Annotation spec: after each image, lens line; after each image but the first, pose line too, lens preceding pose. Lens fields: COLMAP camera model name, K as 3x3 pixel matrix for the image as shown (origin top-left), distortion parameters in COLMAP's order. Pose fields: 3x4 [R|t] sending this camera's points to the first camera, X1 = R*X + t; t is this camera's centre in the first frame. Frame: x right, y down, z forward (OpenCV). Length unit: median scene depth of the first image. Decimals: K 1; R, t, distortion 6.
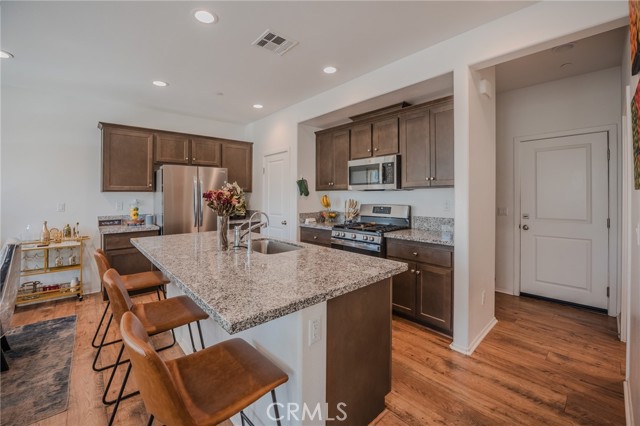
lens RADIAL K [[263.9, 0, 332.0], [0, 263.9, 202.2], [0, 0, 1]] dist [-0.024986, 0.001307]
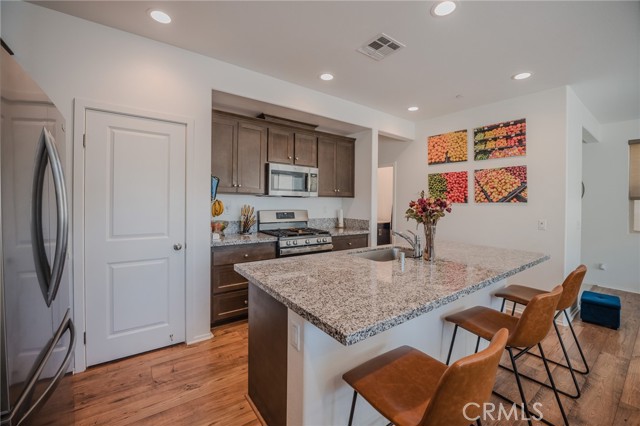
lens RADIAL K [[263.9, 0, 320.4], [0, 263.9, 204.9], [0, 0, 1]] dist [-0.024986, 0.001307]
pose [[0.136276, -0.008167, 0.990637, -0.866696], [0.006679, 0.999951, 0.007325, -0.019719], [-0.990648, 0.005618, 0.136324, 0.750237]]
